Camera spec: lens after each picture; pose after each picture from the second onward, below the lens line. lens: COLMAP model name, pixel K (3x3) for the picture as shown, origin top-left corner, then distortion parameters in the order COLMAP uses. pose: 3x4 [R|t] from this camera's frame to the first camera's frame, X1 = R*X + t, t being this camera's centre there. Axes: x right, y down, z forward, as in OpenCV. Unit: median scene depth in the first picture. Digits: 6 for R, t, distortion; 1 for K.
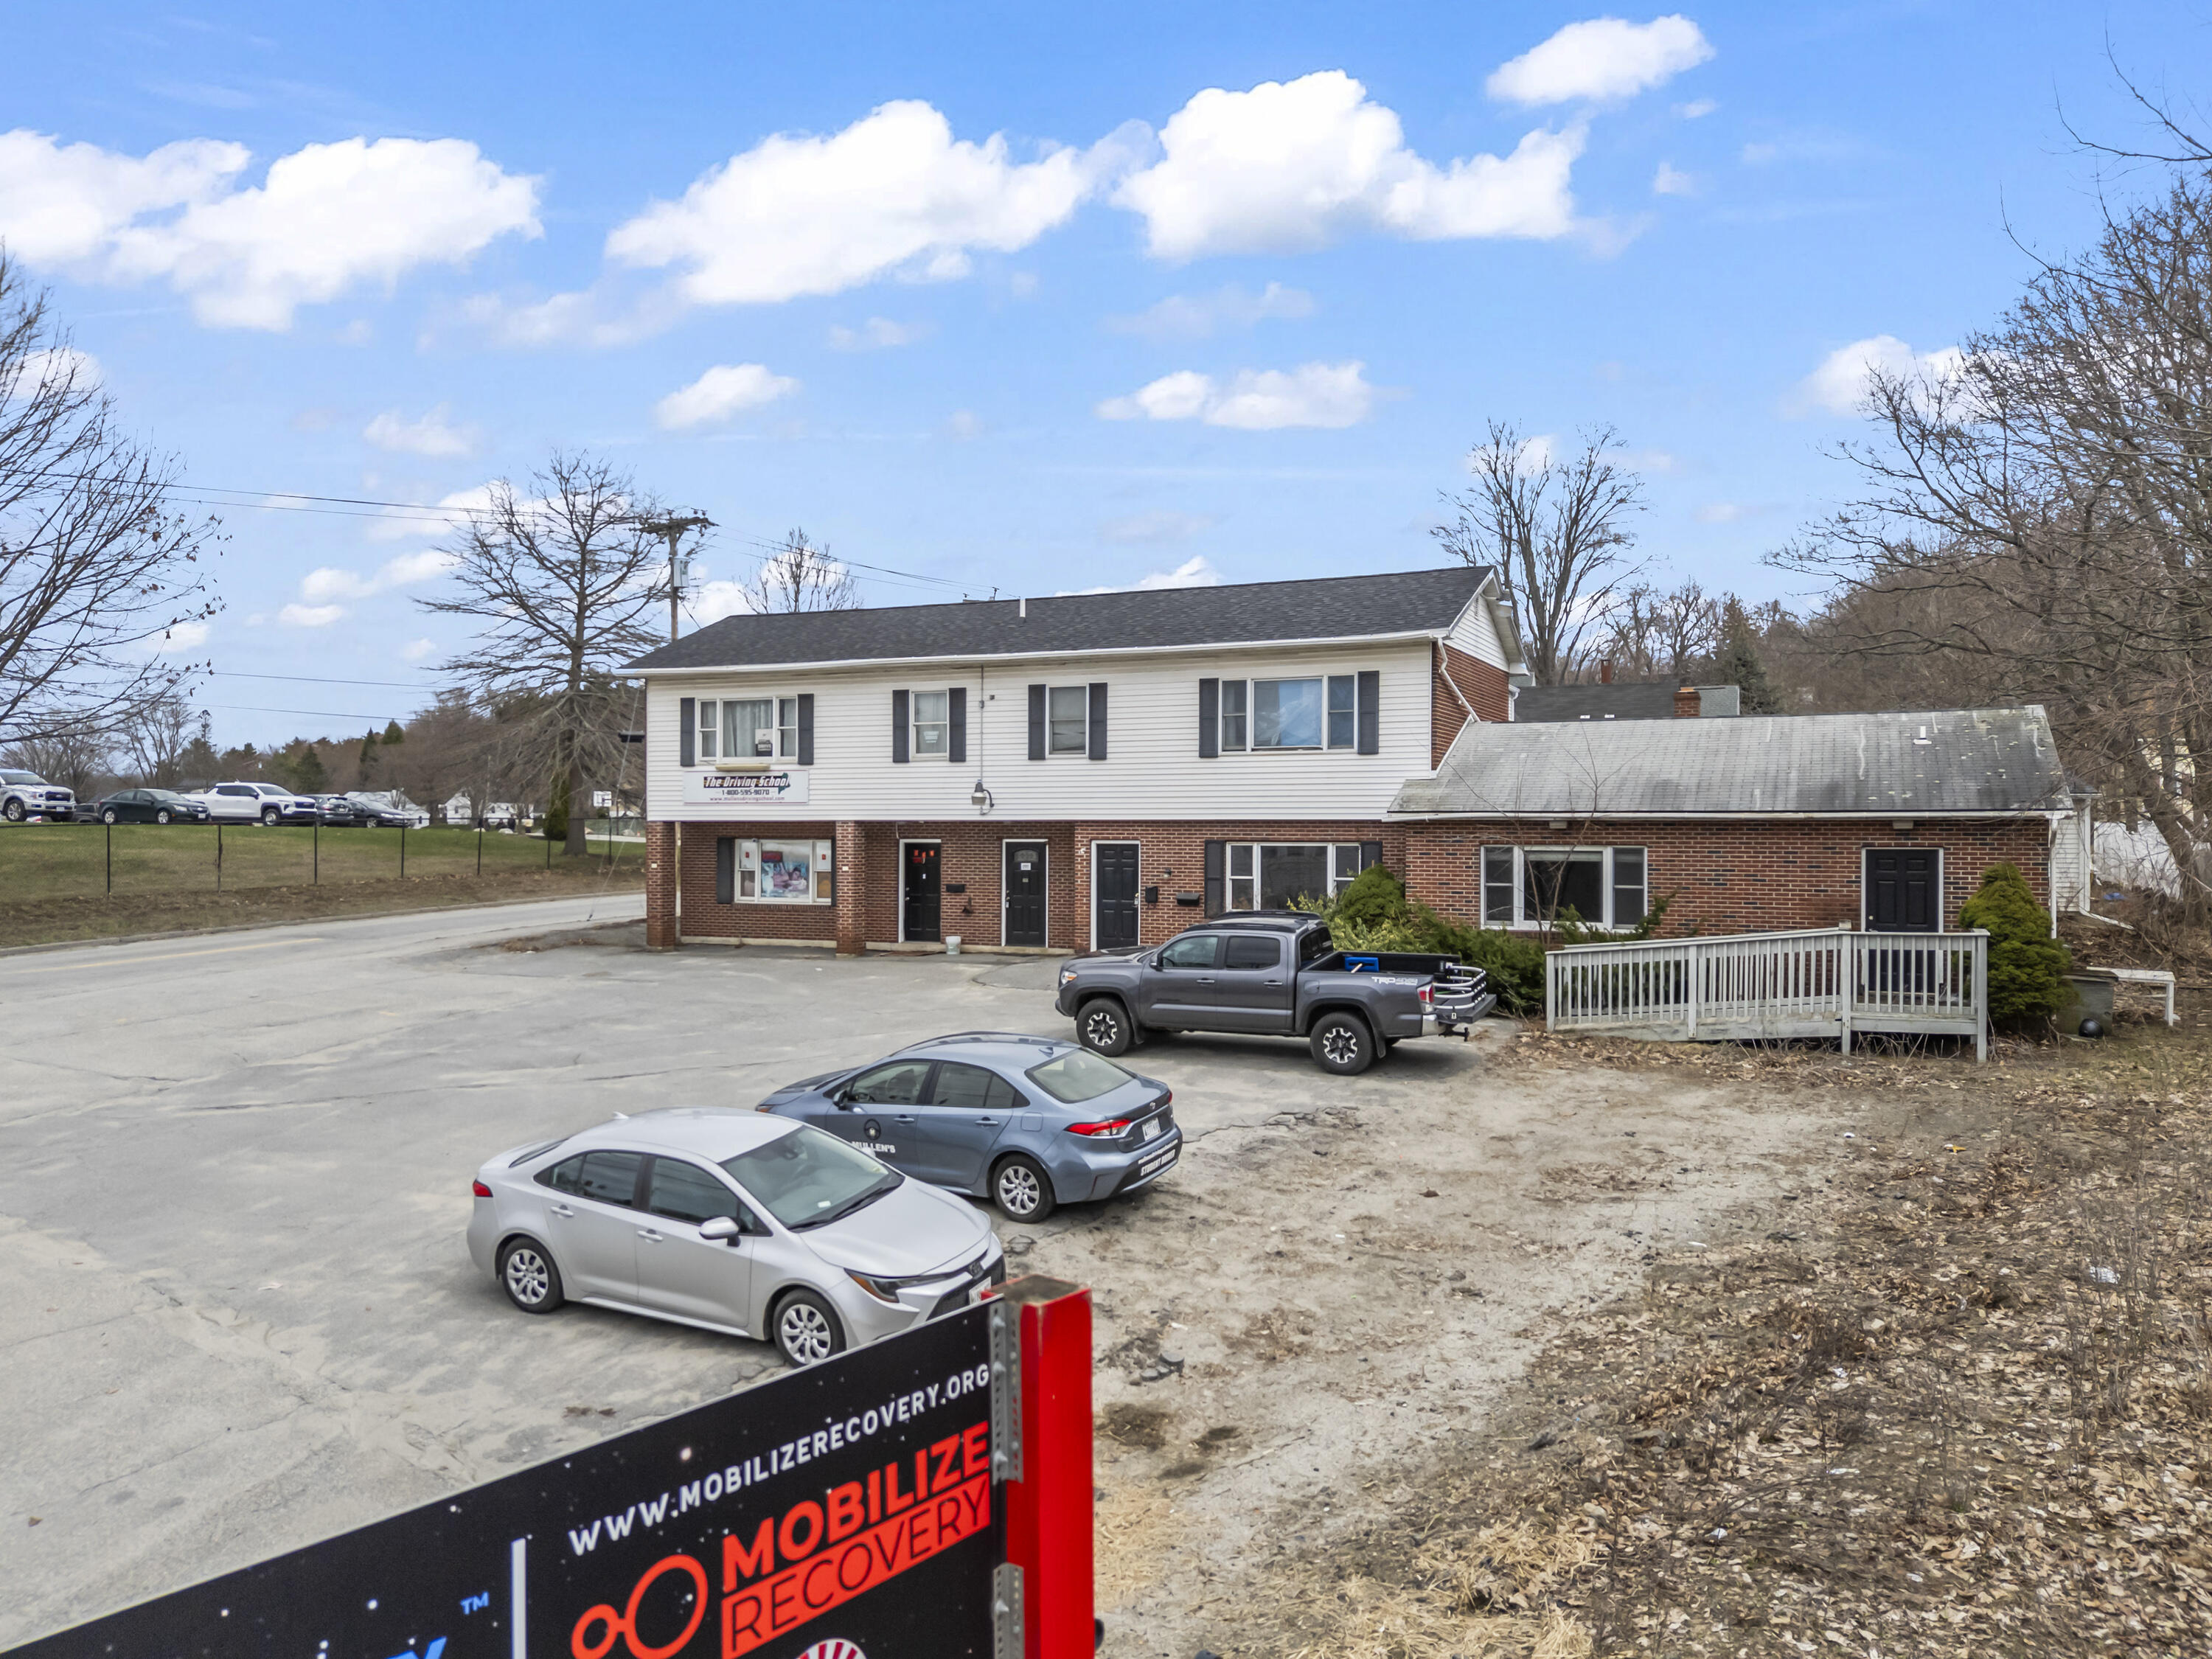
lens RADIAL K [[1601.5, 0, 1106.0], [0, 1601.5, 829.5], [0, 0, 1]] dist [0.103528, -0.113046]
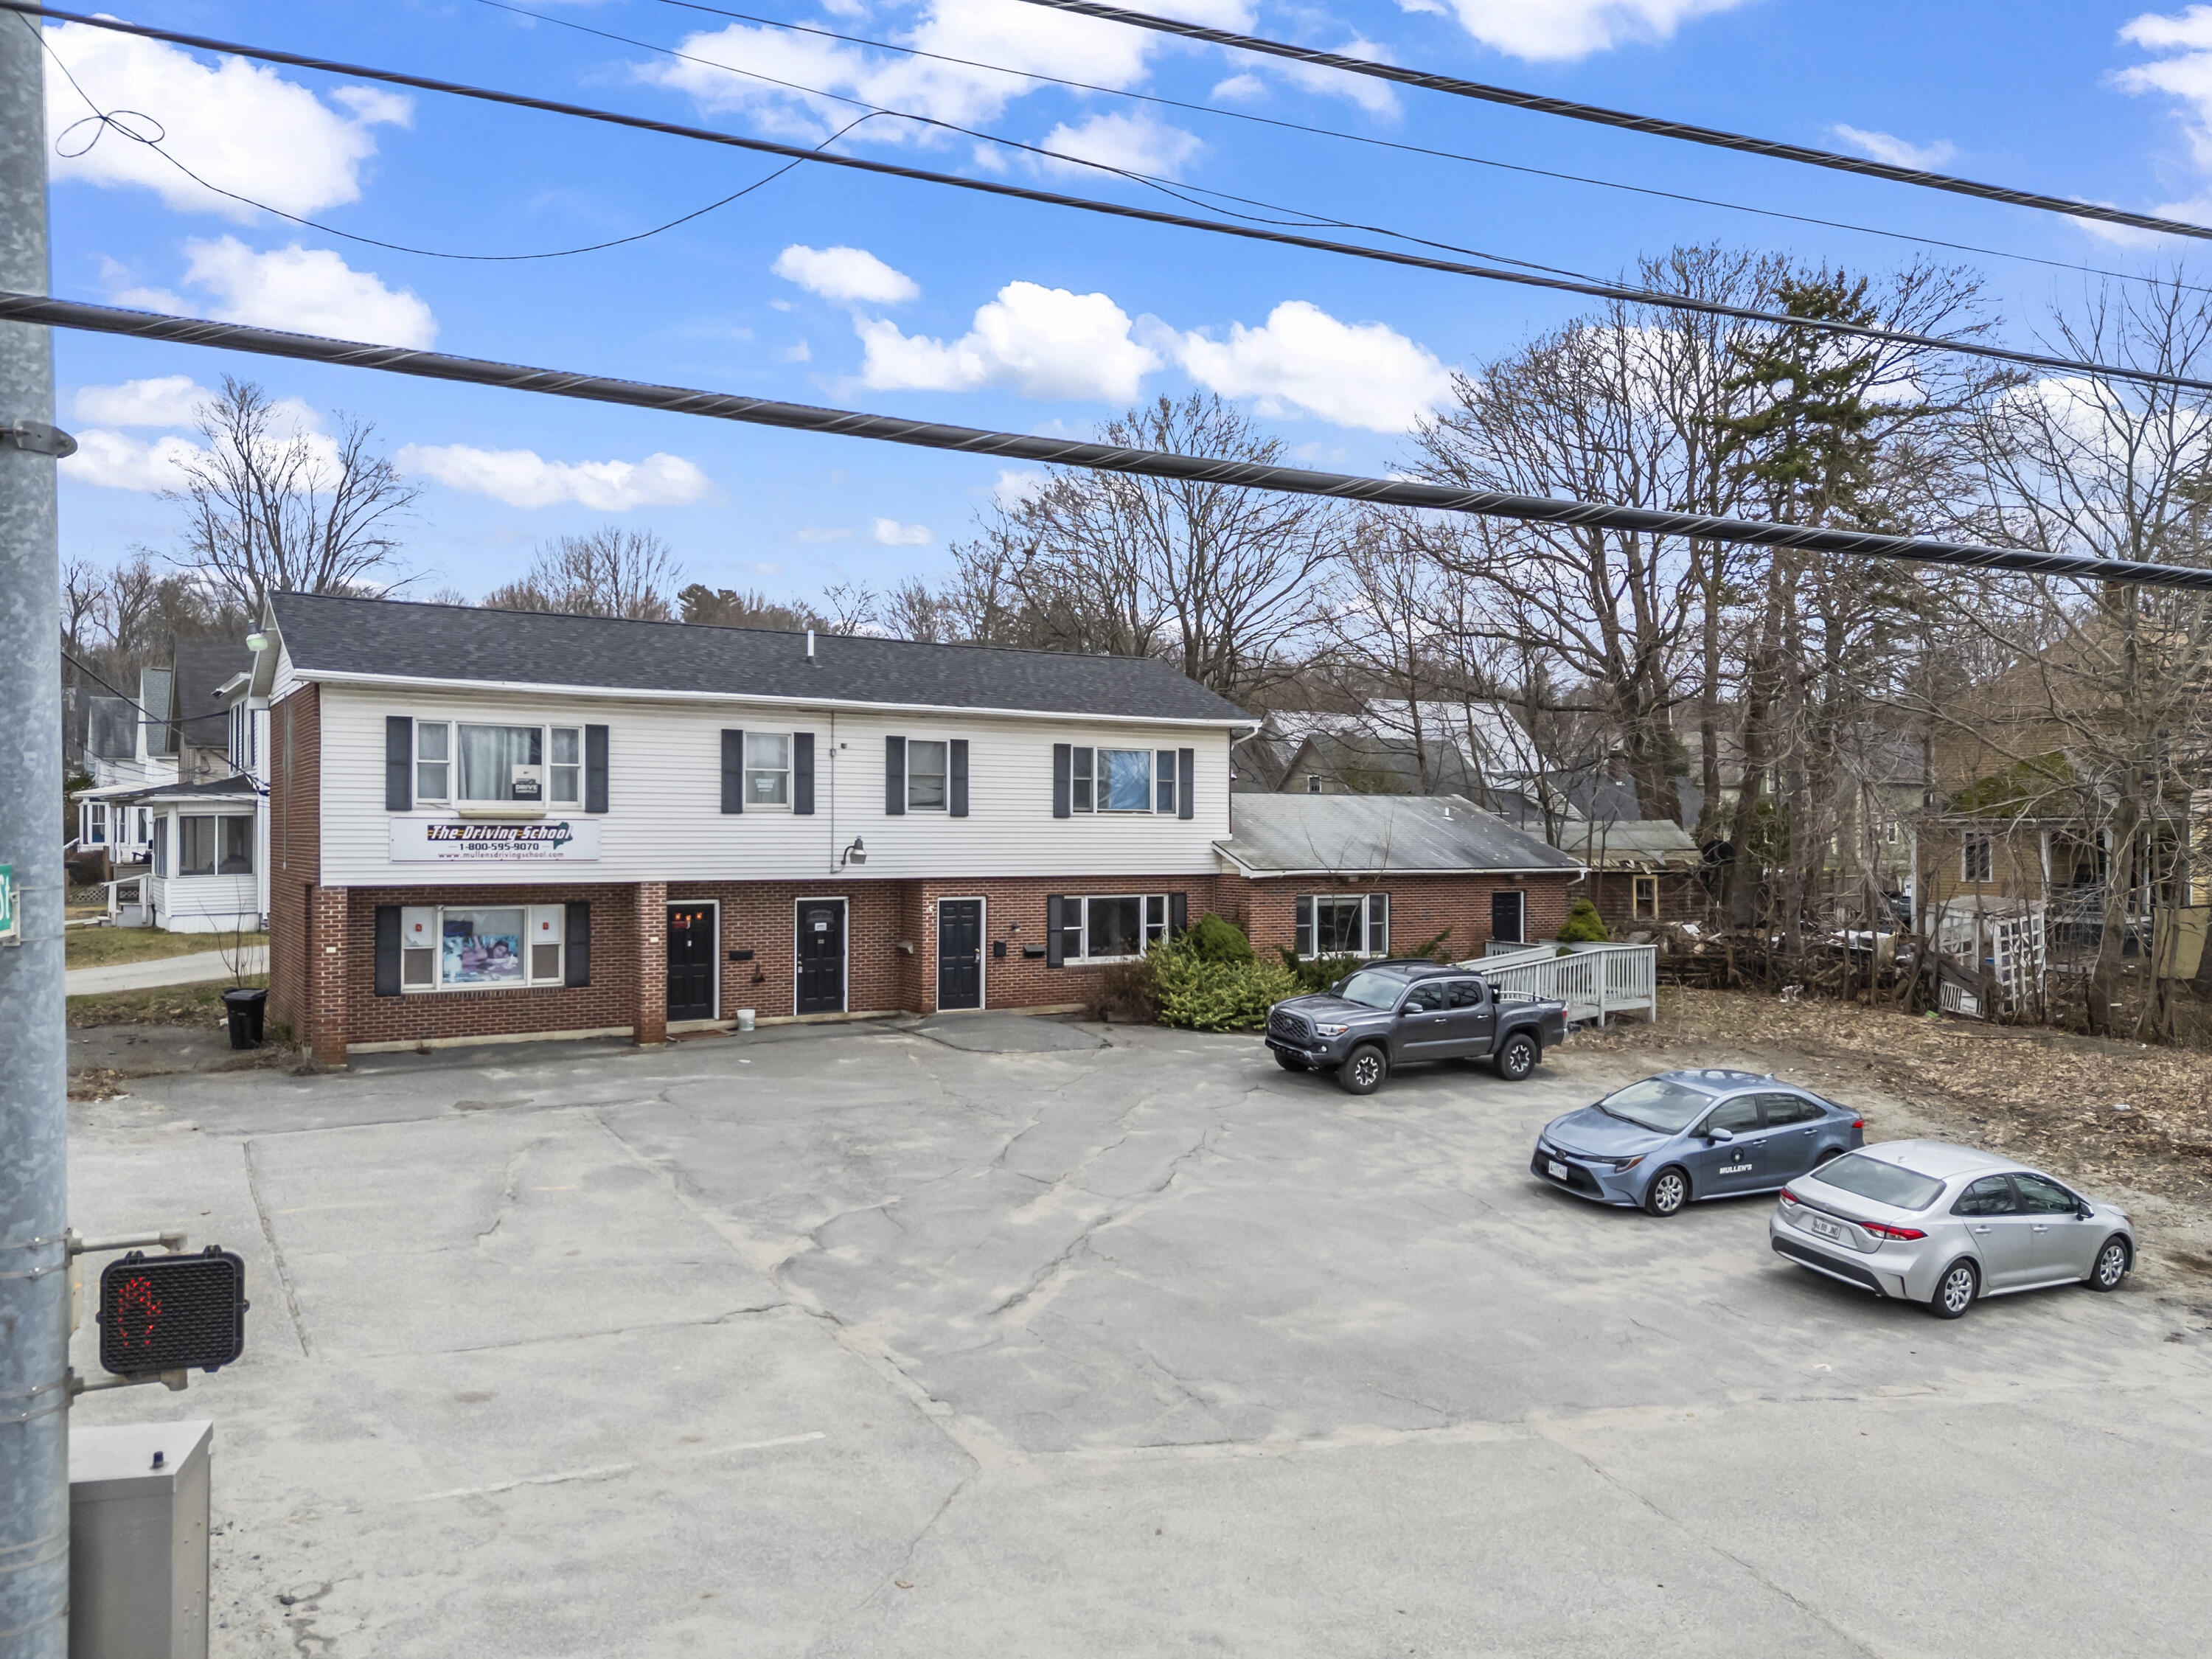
lens RADIAL K [[1601.5, 0, 1106.0], [0, 1601.5, 829.5], [0, 0, 1]] dist [0.103528, -0.113046]
pose [[0.551240, 0.002596, 0.834342, -0.802985], [-0.003915, 0.999992, -0.000525, -0.036291], [-0.834337, -0.002977, 0.551246, 0.383033]]
